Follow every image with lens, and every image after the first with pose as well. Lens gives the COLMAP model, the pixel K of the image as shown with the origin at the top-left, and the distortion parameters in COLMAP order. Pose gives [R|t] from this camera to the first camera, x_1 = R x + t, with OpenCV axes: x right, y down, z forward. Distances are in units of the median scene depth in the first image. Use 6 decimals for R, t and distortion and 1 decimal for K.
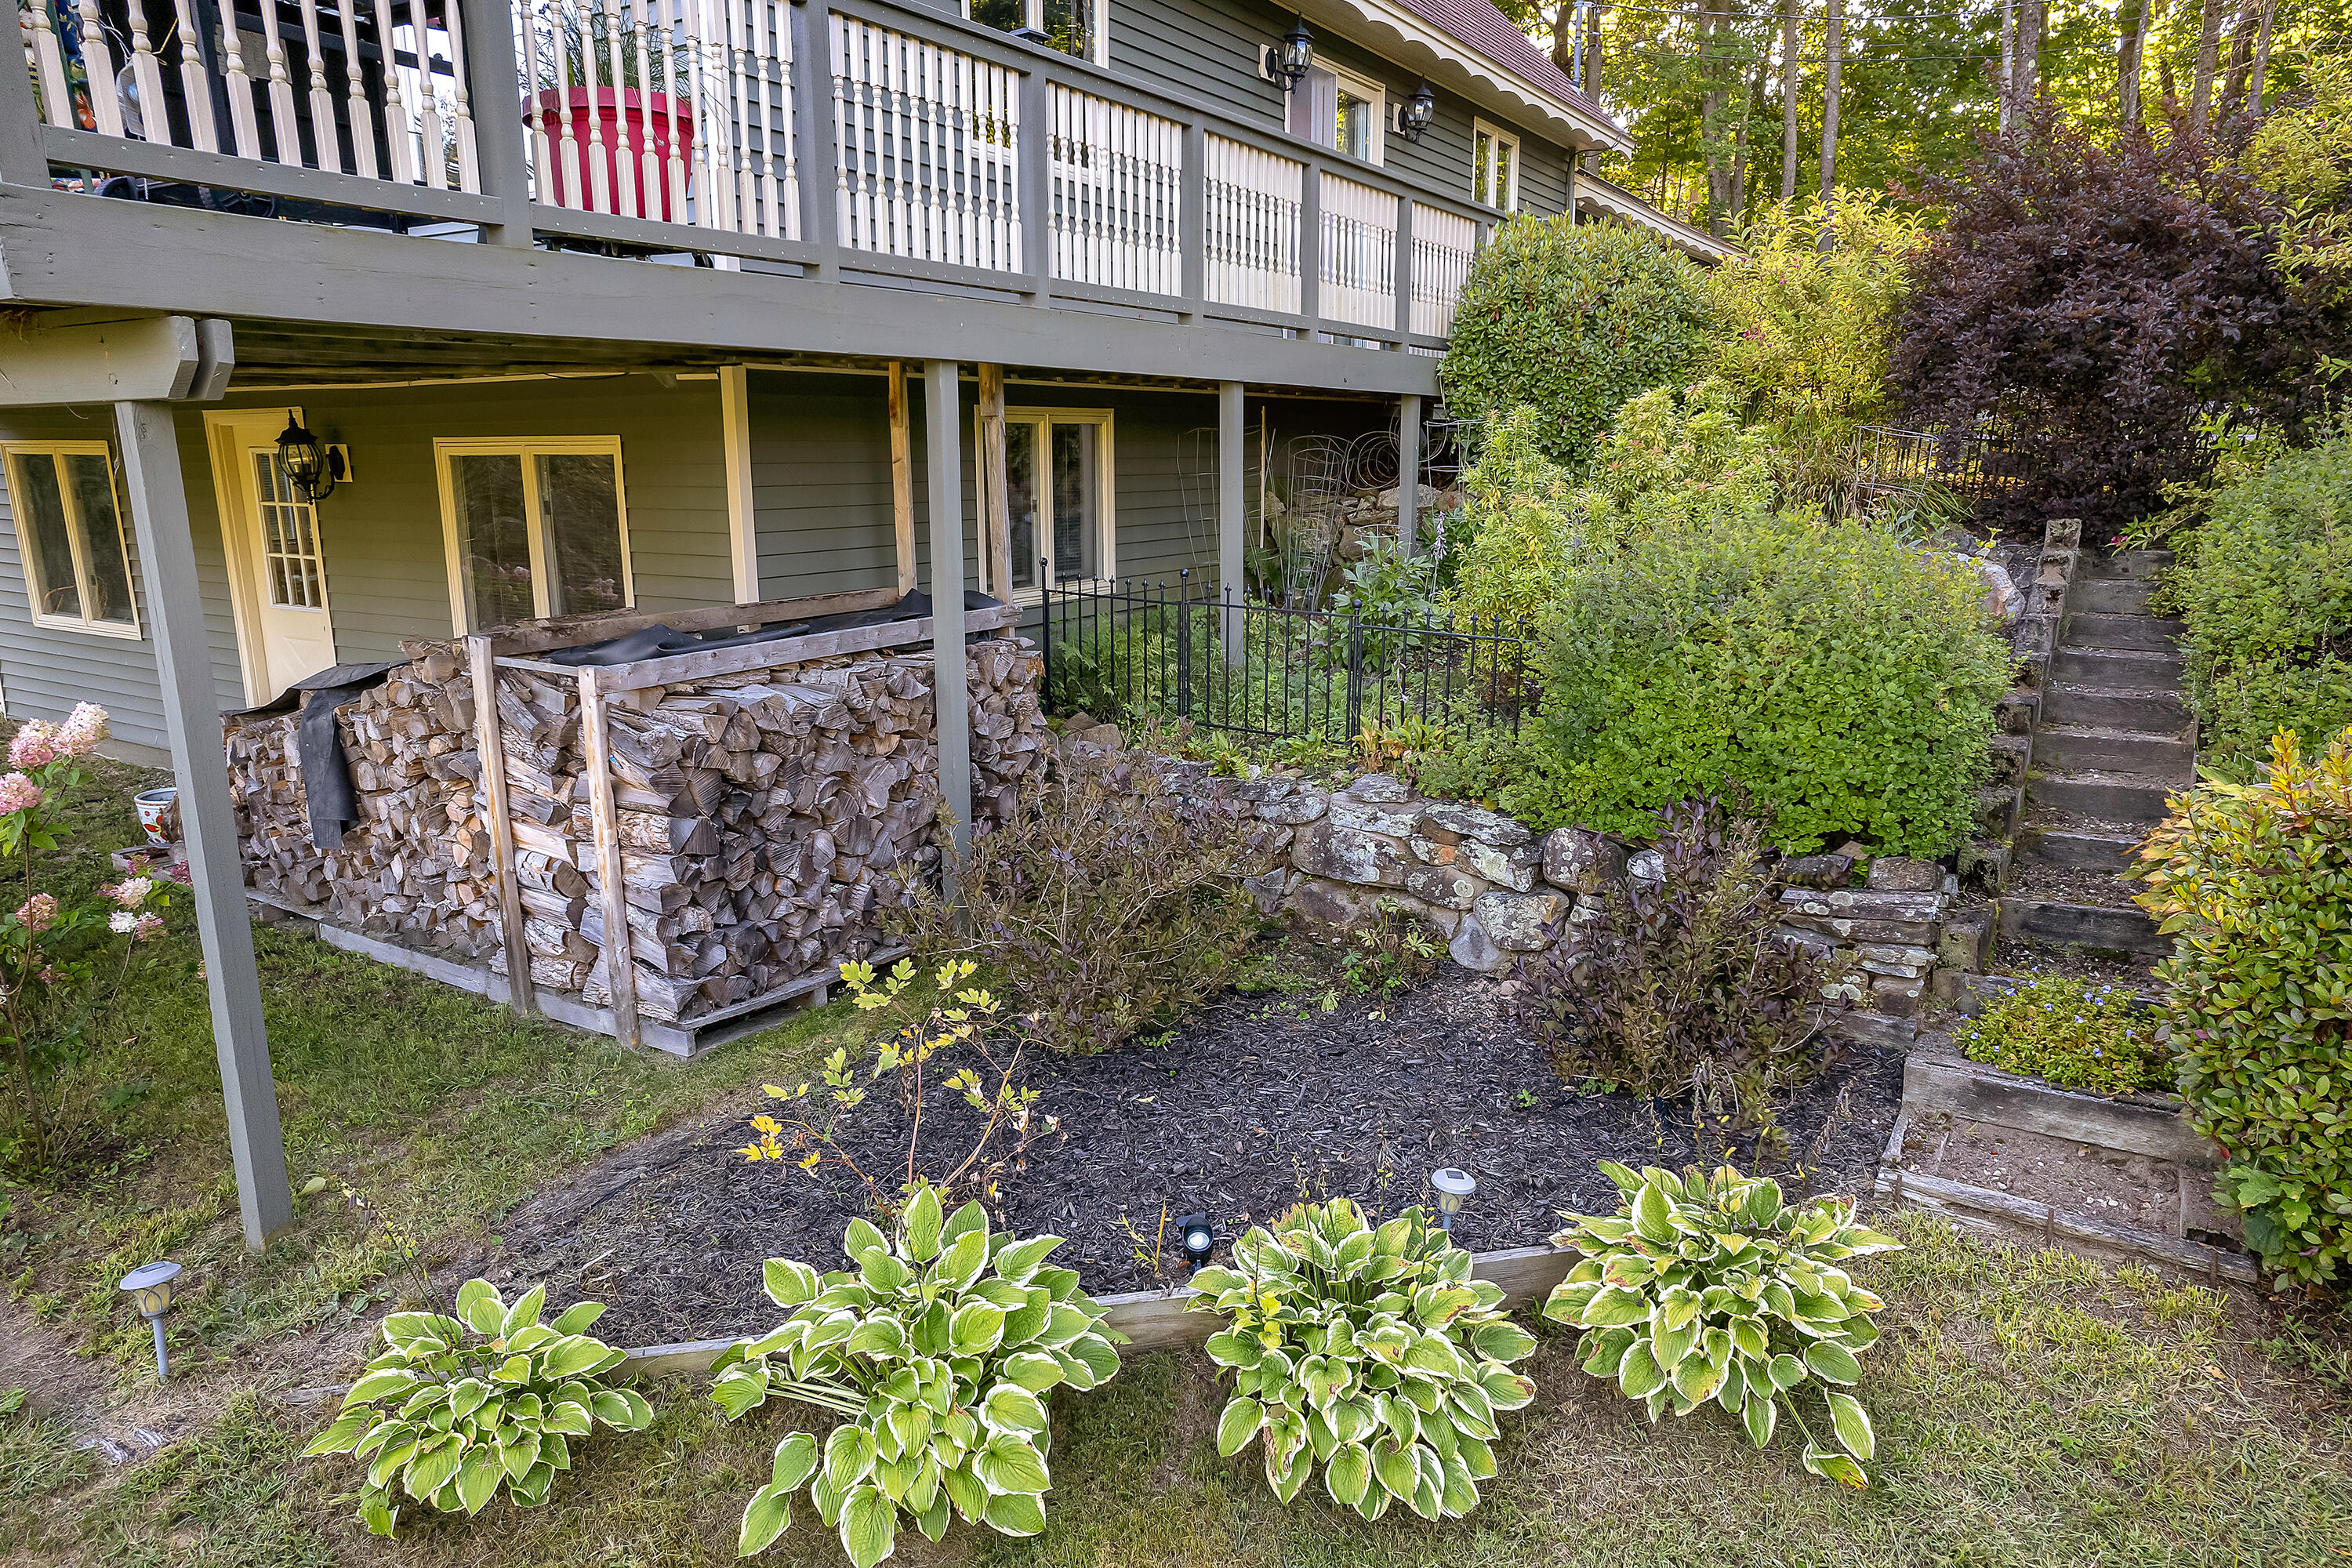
lens RADIAL K [[1509.2, 0, 1173.9], [0, 1509.2, 774.1], [0, 0, 1]] dist [-0.019650, 0.037621]
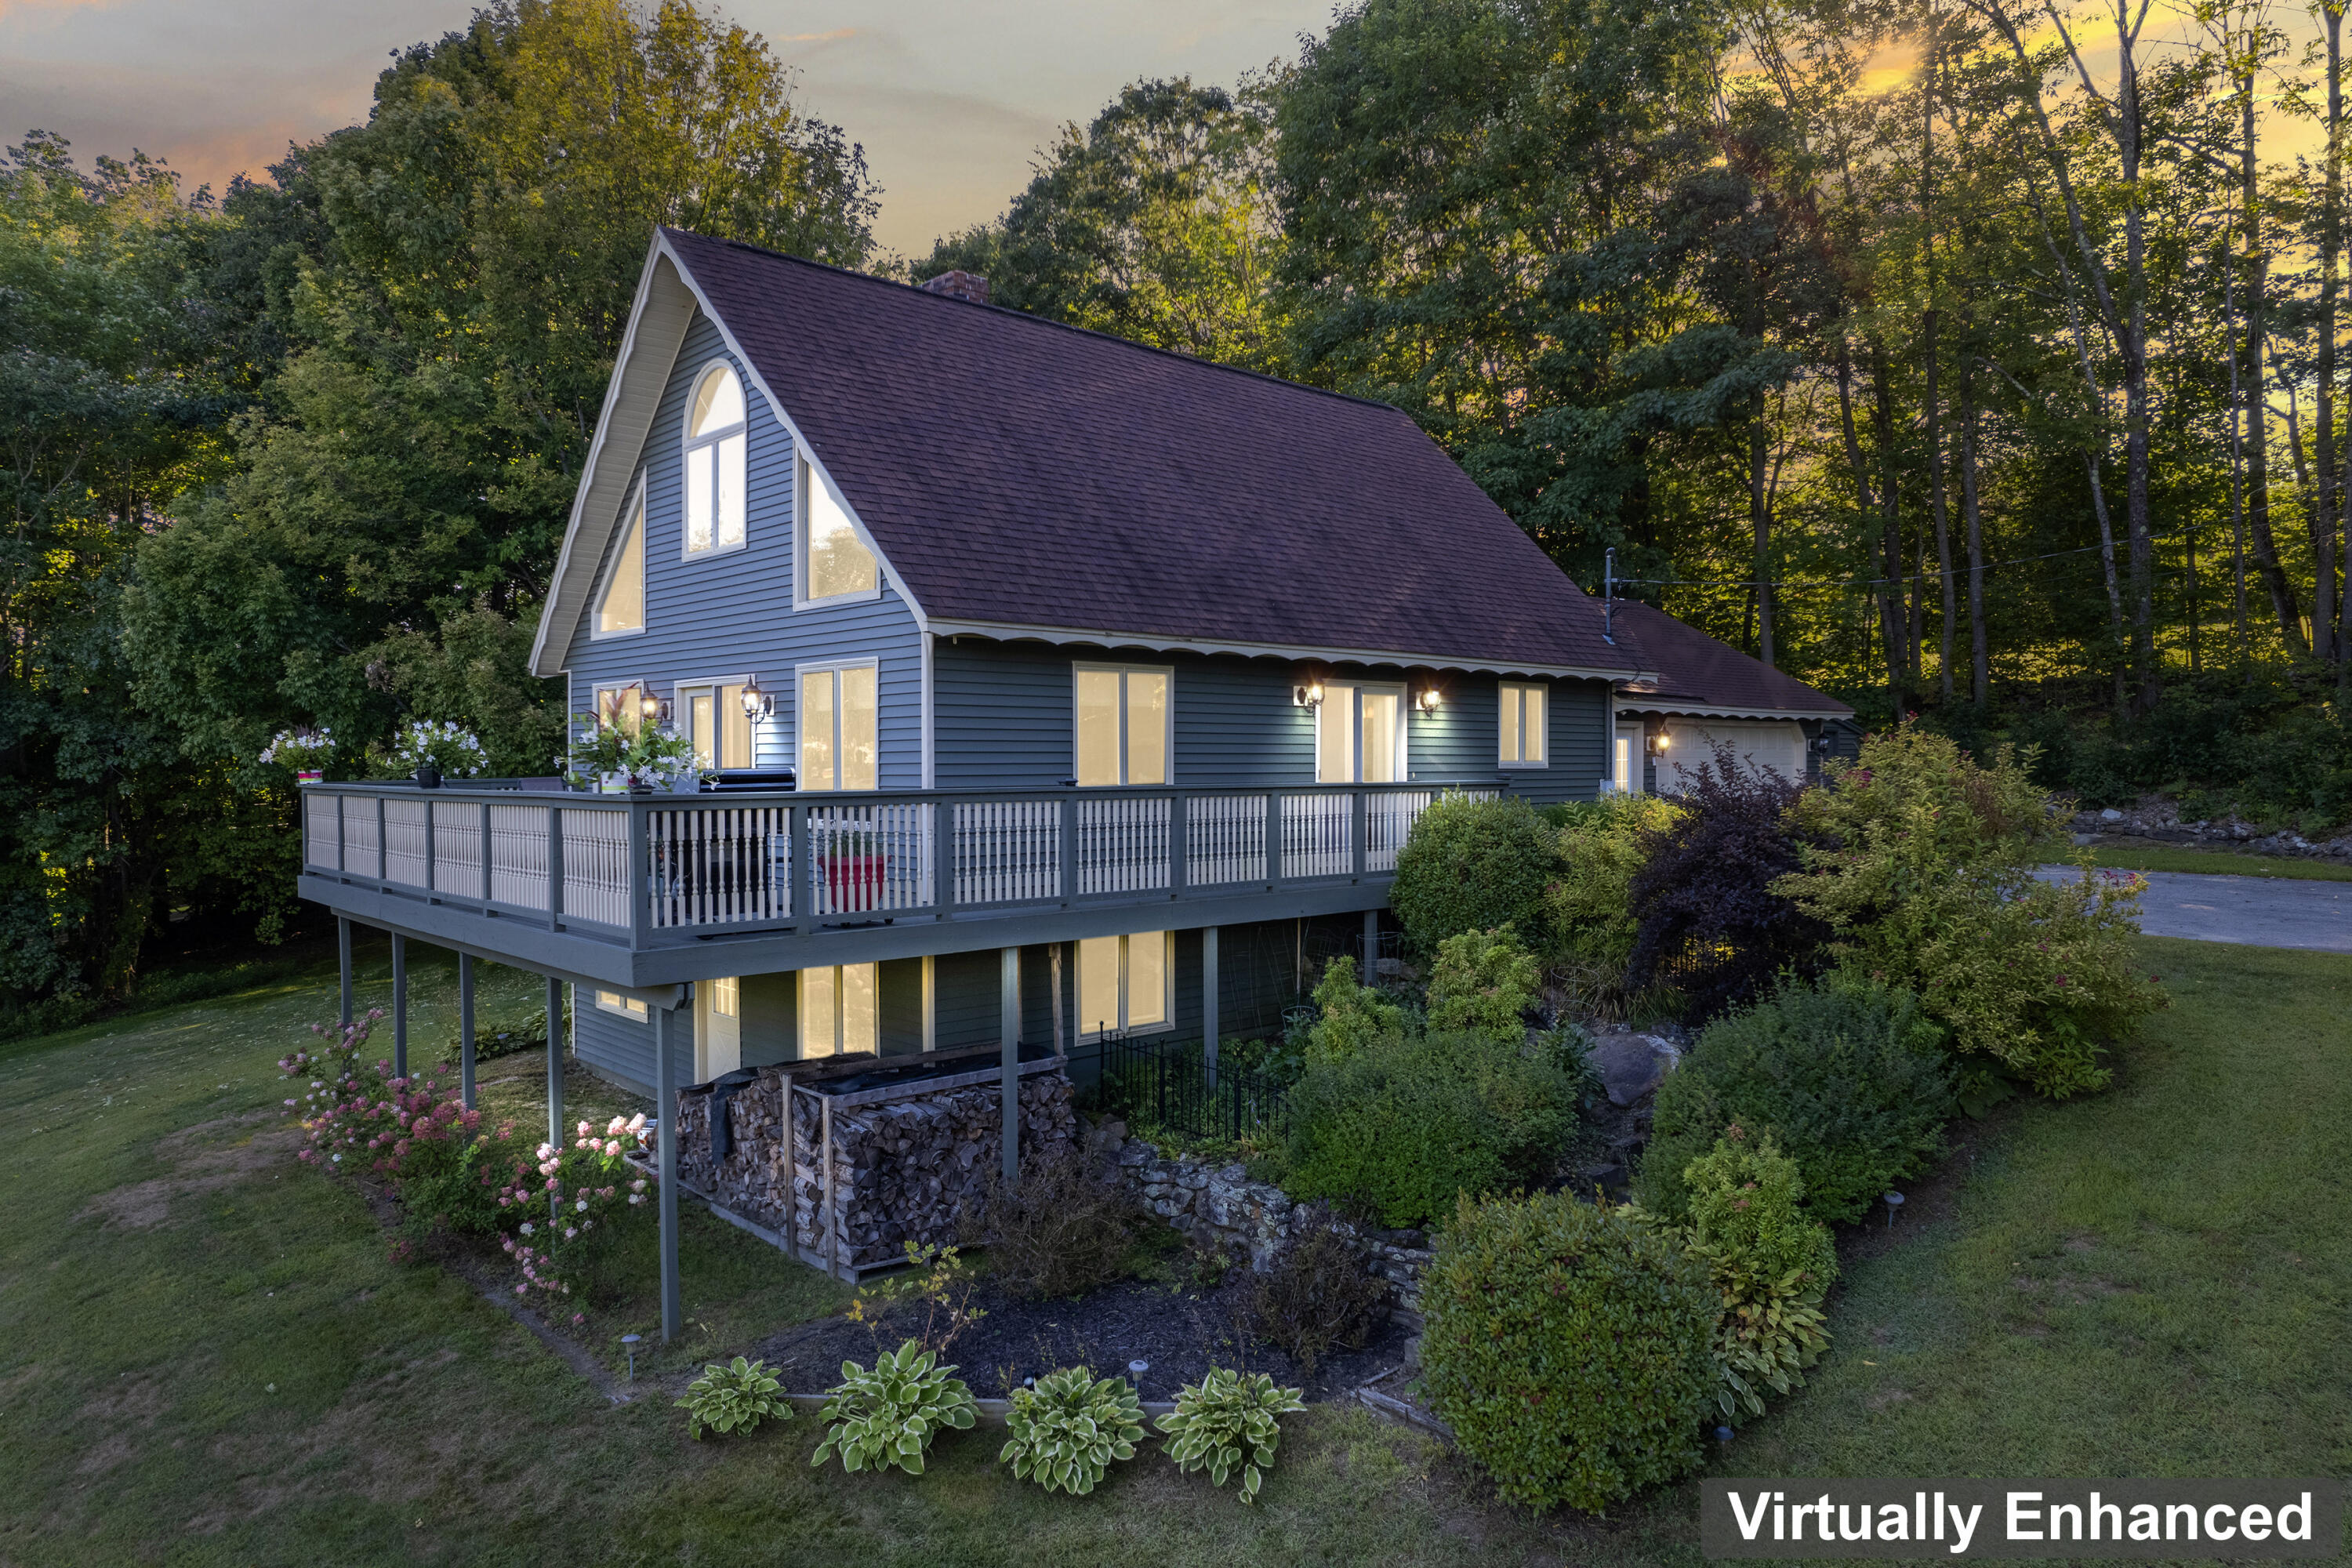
lens RADIAL K [[1509.2, 0, 1169.0], [0, 1509.2, 807.5], [0, 0, 1]] dist [-0.019650, 0.037621]
pose [[0.966419, 0.011695, -0.256705, 0.627630], [-0.057152, 0.983726, -0.170343, -0.132878], [0.250535, 0.179294, 0.951360, -1.003065]]
